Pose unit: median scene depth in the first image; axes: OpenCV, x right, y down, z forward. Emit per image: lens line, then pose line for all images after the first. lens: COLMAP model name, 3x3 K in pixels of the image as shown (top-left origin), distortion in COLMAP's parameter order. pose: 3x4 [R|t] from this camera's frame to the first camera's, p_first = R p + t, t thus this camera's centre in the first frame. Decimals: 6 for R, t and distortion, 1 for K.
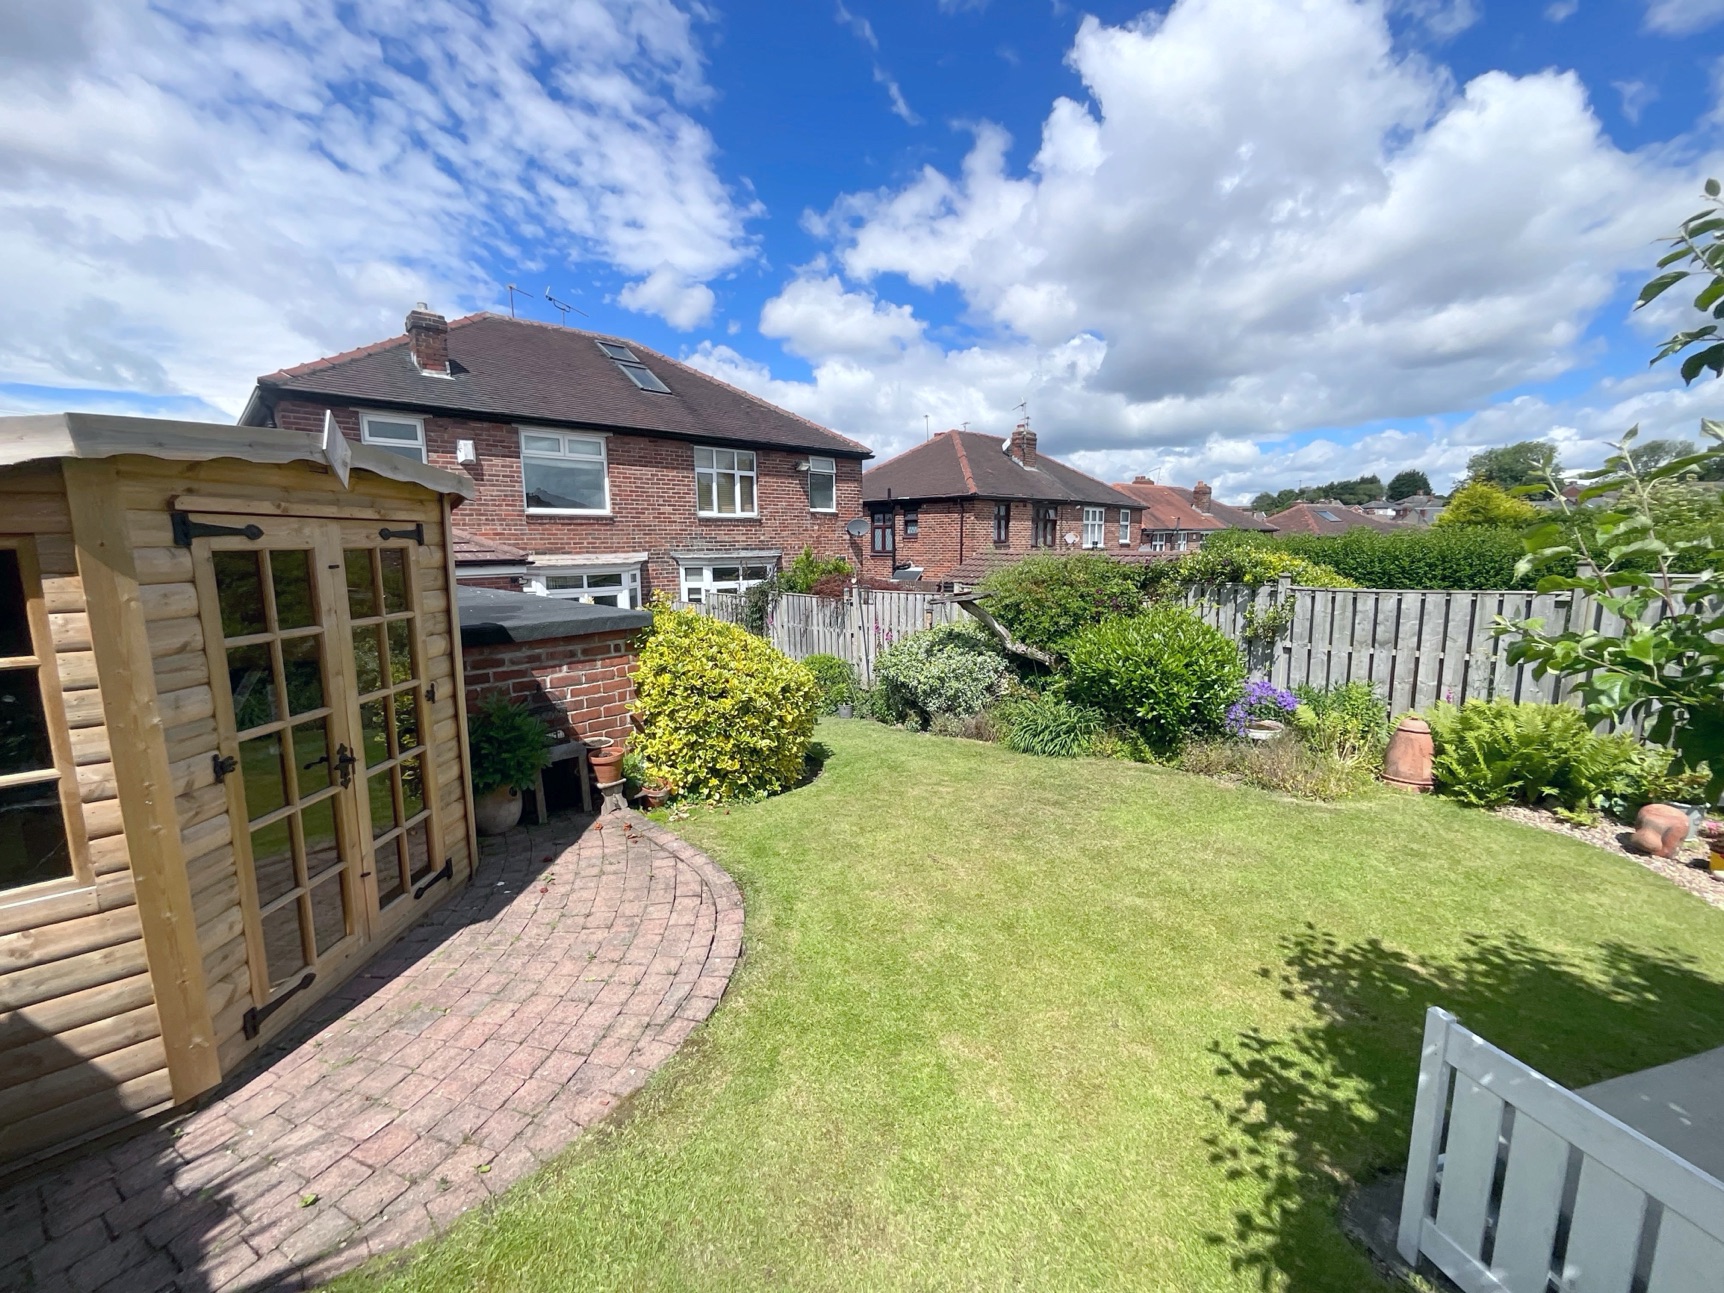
lens RADIAL K [[699.3, 0, 859.1], [0, 699.3, 643.4], [0, 0, 1]] dist [-0.014021, 0.009289]
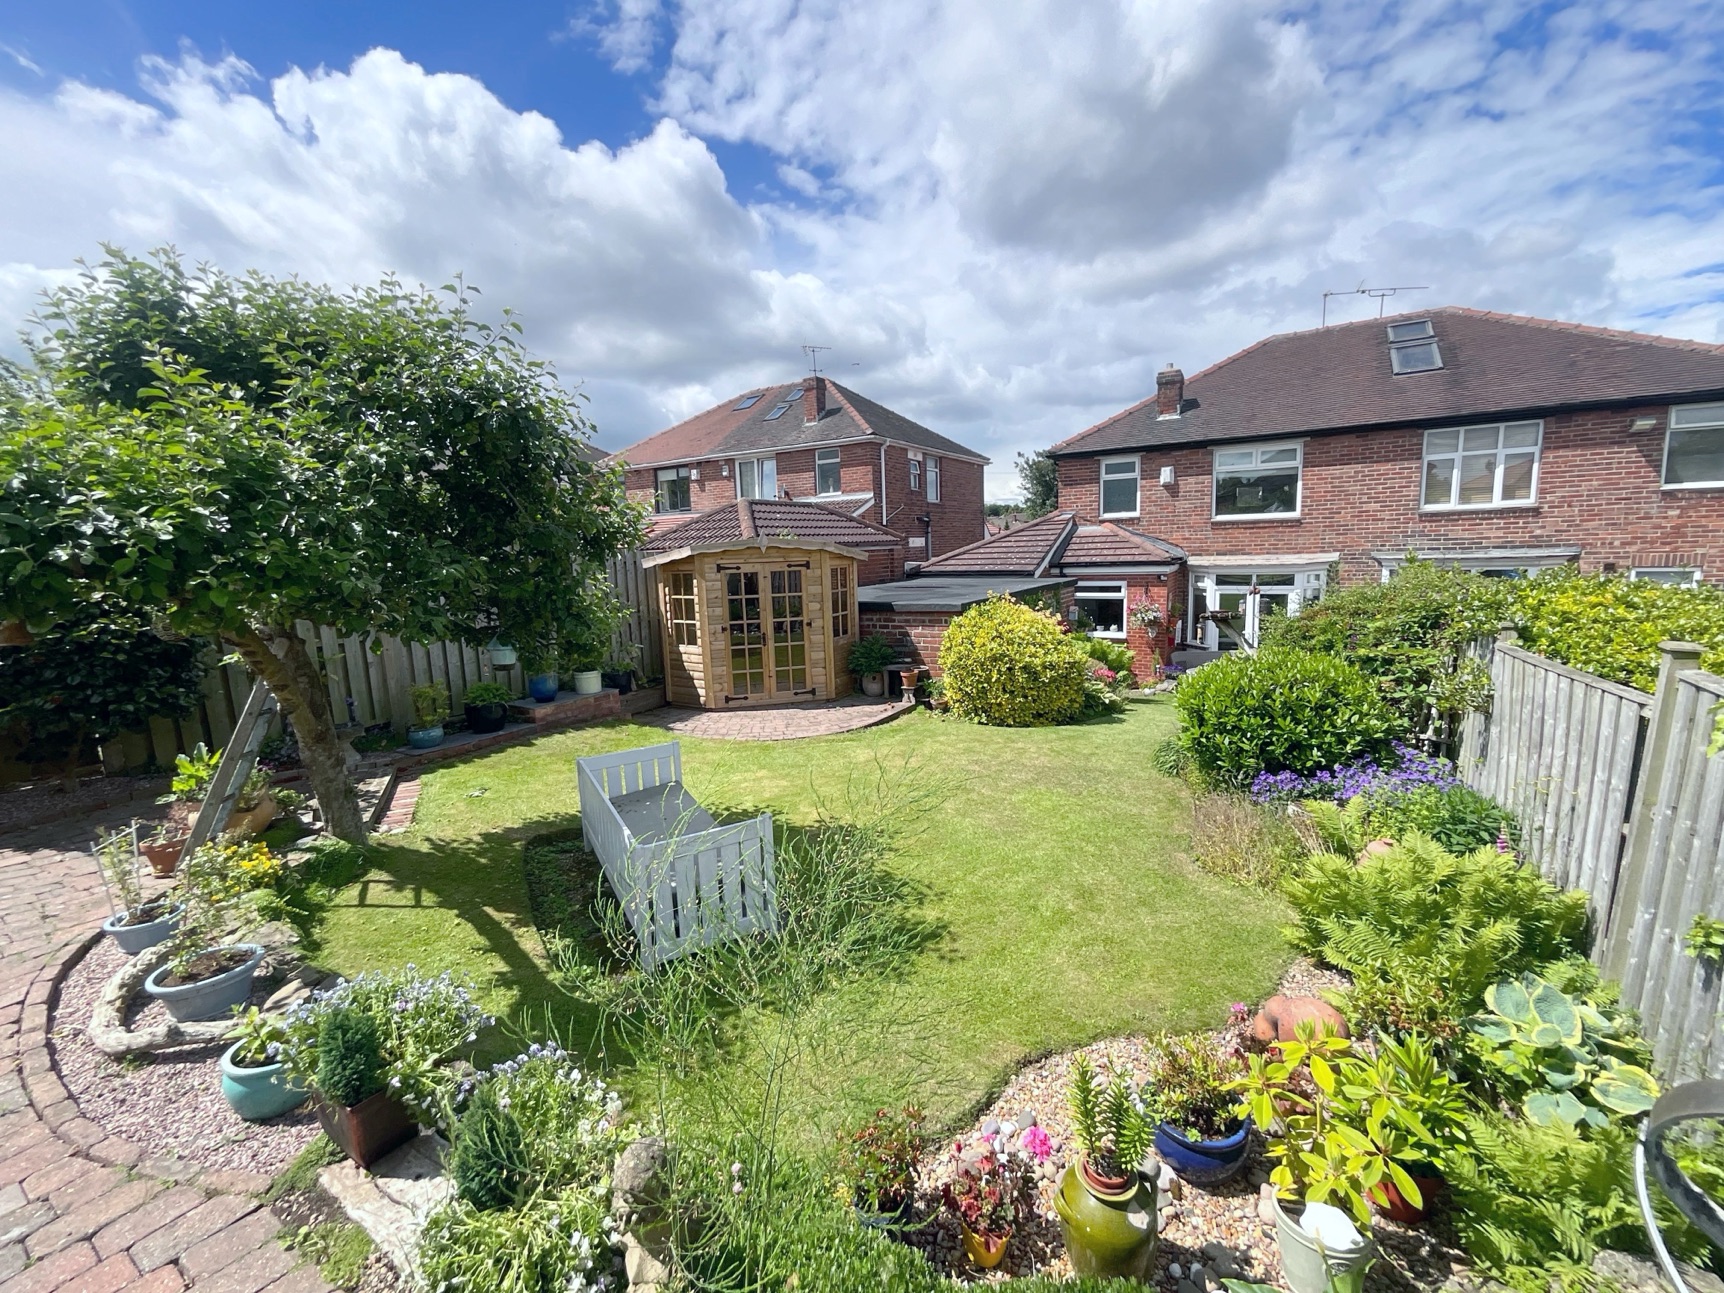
lens RADIAL K [[700.6, 0, 862.0], [0, 700.6, 646.5], [0, 0, 1]] dist [-0.020622, 0.000146]
pose [[0.250020, 0.132544, -0.959126, 0.626913], [-0.104401, 0.988501, 0.109389, -0.048480], [0.962596, 0.072784, 0.260983, 0.151392]]
